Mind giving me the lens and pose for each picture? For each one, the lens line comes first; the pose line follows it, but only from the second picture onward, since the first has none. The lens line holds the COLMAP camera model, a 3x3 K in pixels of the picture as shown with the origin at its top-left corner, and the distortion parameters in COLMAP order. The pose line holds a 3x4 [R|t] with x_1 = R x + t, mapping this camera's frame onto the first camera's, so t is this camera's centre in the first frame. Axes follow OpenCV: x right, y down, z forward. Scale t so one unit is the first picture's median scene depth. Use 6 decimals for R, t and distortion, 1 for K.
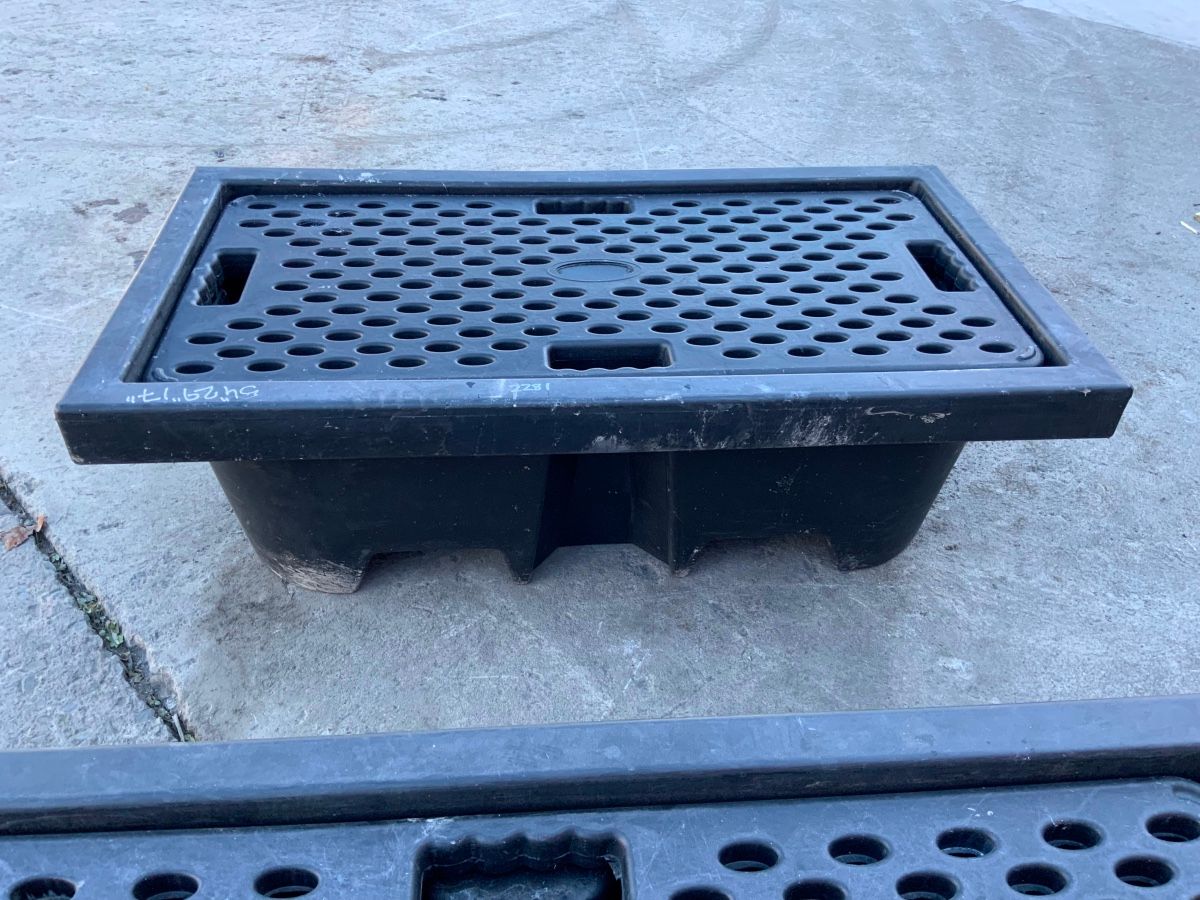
lens RADIAL K [[990.8, 0, 601.4], [0, 990.8, 457.5], [0, 0, 1]] dist [0.100821, -0.177776]
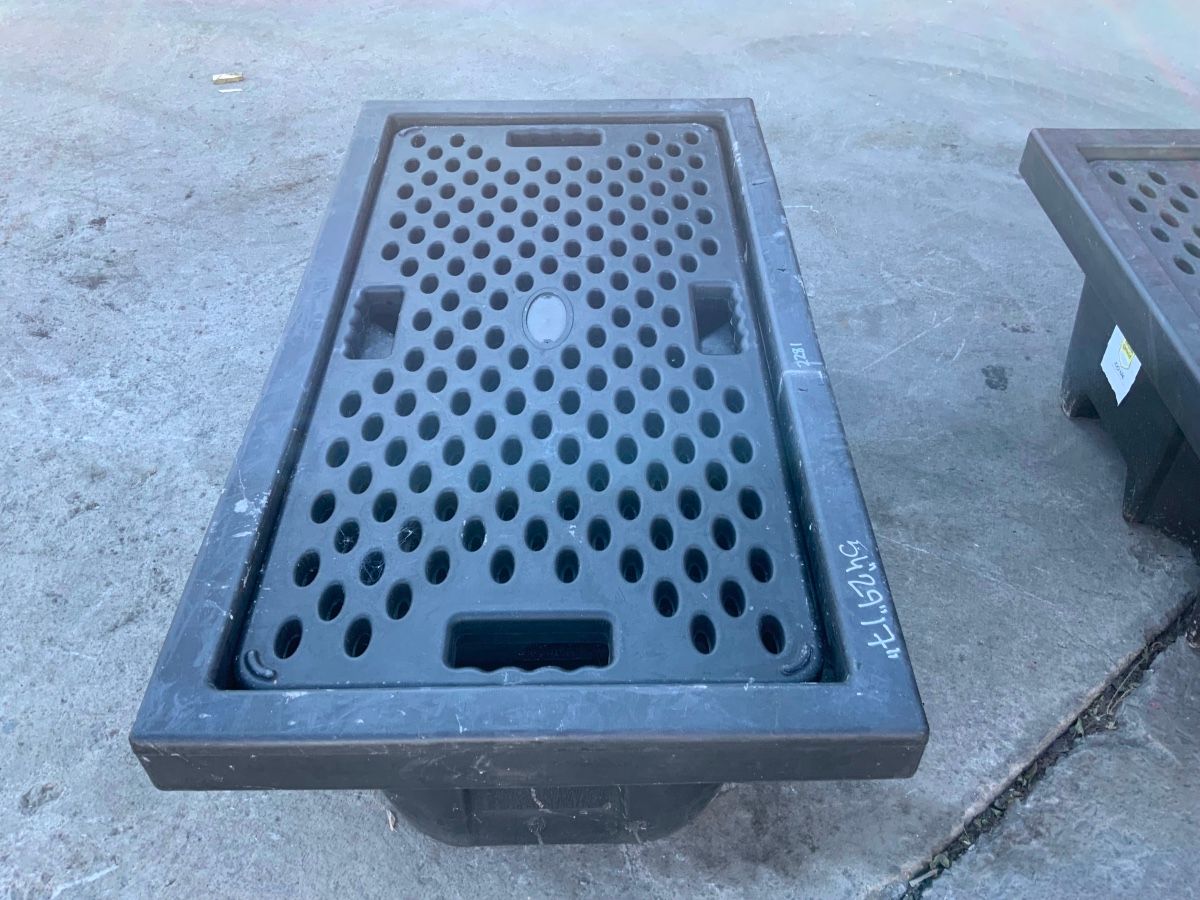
lens RADIAL K [[1002.9, 0, 599.8], [0, 1002.9, 447.3], [0, 0, 1]] dist [0.090308, -0.183011]
pose [[0.076628, -0.706222, 0.703831, -0.703077], [0.624186, 0.584445, 0.518474, -0.540842], [-0.777509, 0.399592, 0.485599, 0.532903]]
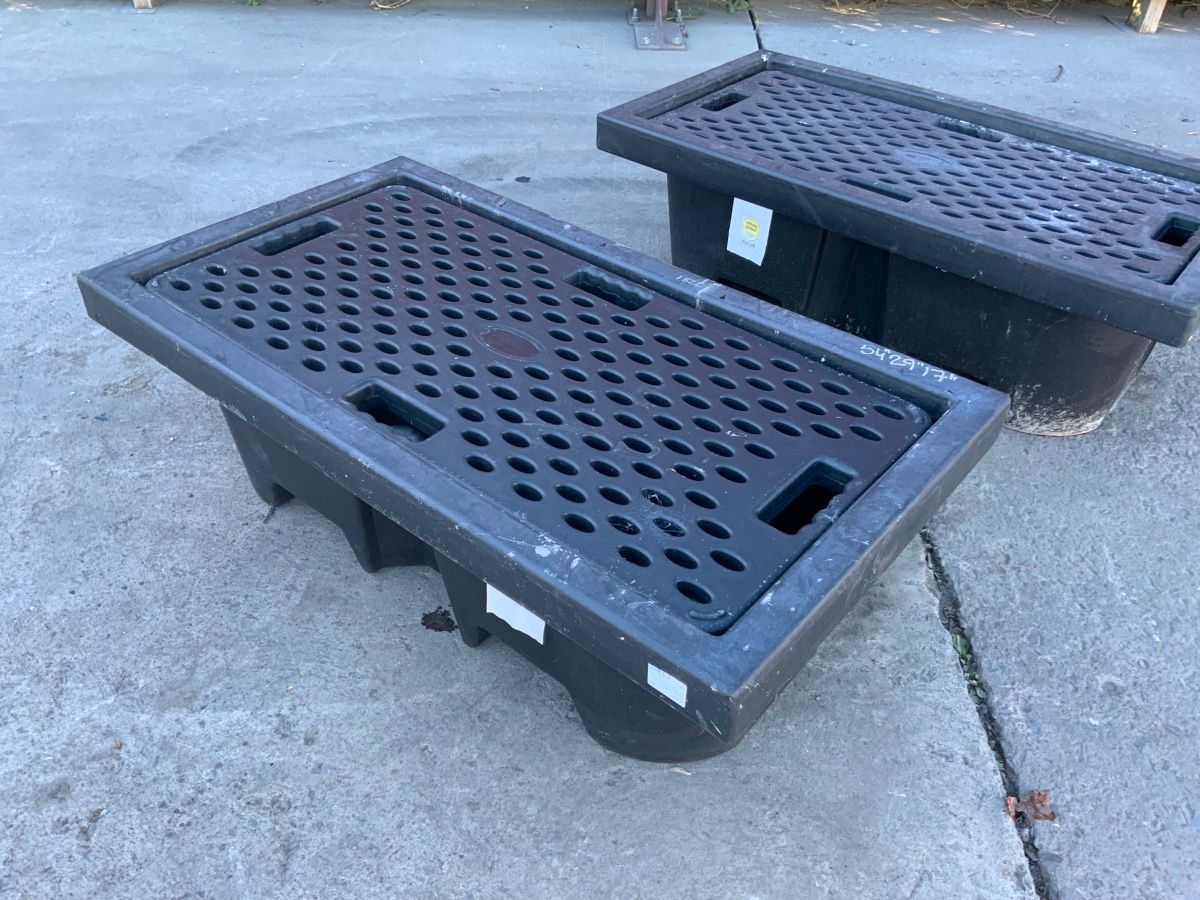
lens RADIAL K [[1001.9, 0, 597.4], [0, 1001.9, 443.7], [0, 0, 1]] dist [0.070101, -0.152610]
pose [[-0.703864, -0.474099, 0.528967, -0.641040], [0.403531, 0.345968, 0.847035, -0.952105], [-0.584584, 0.809652, -0.052201, 1.033150]]
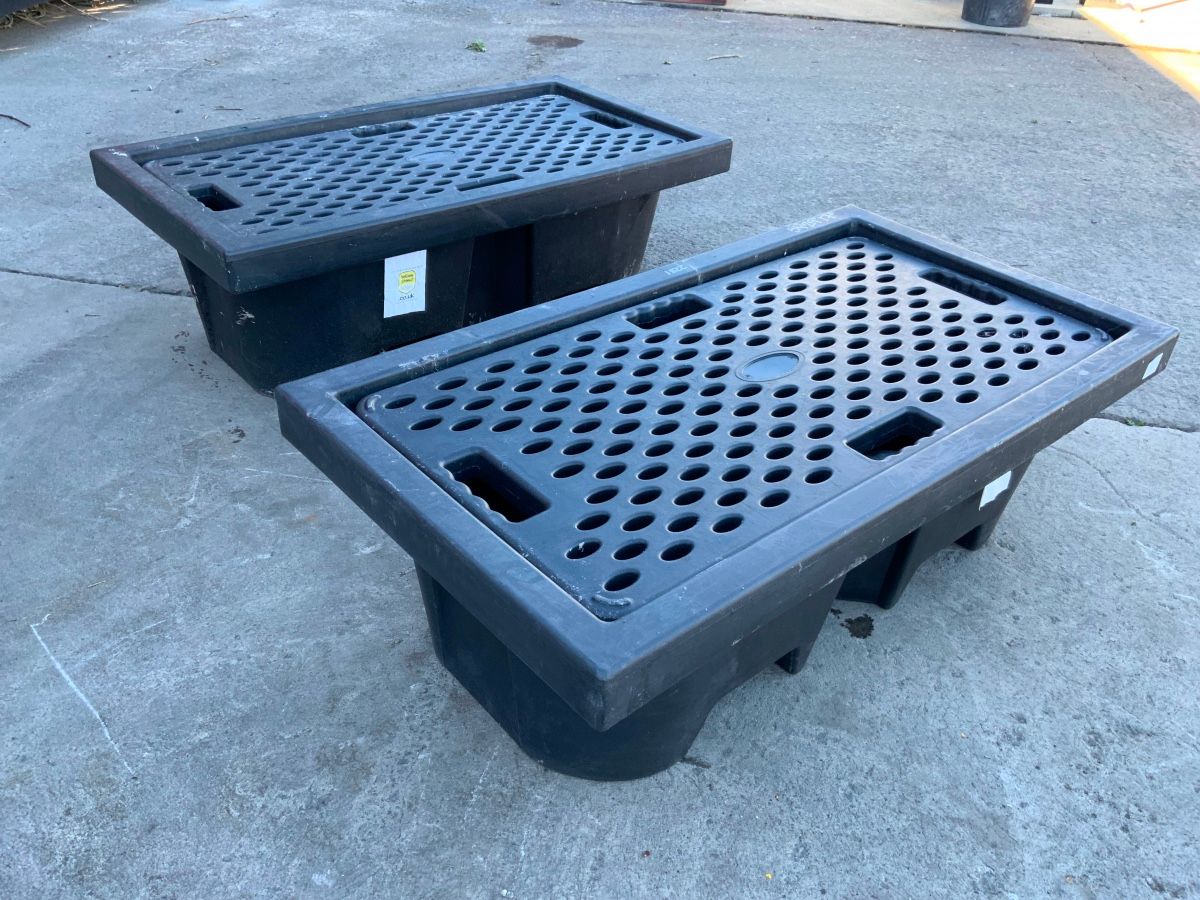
lens RADIAL K [[998.1, 0, 603.9], [0, 998.1, 444.9], [0, 0, 1]] dist [0.102831, -0.198870]
pose [[-0.808705, 0.259977, -0.527643, 0.680779], [-0.424035, 0.364022, 0.829266, -0.911690], [0.407664, 0.894371, -0.184147, 1.139532]]
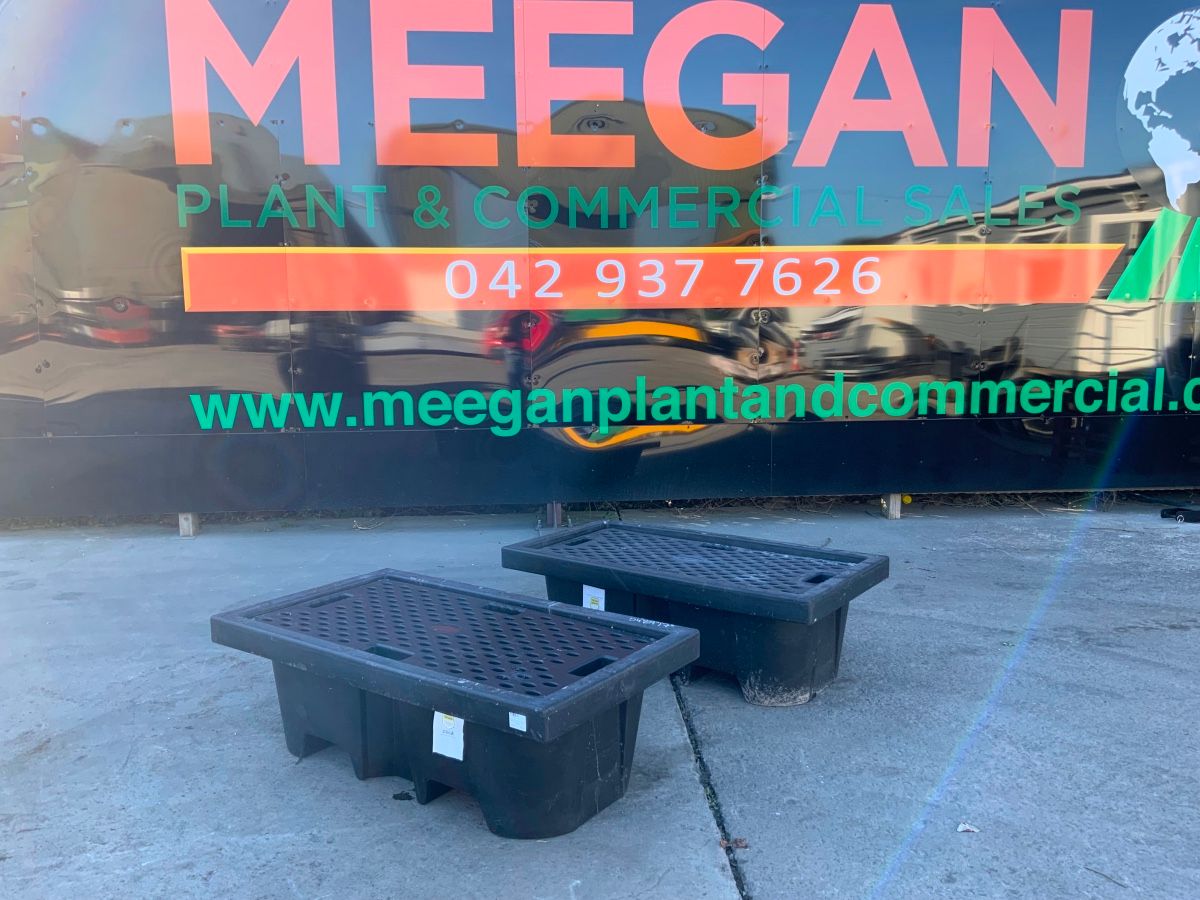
lens RADIAL K [[991.7, 0, 600.0], [0, 991.7, 450.0], [0, 0, 1]] dist [0.129551, -0.285069]
pose [[-0.755639, -0.114745, 0.644860, -1.399844], [0.393556, 0.707454, 0.587046, -1.409168], [-0.523569, 0.697383, -0.489421, 1.486949]]
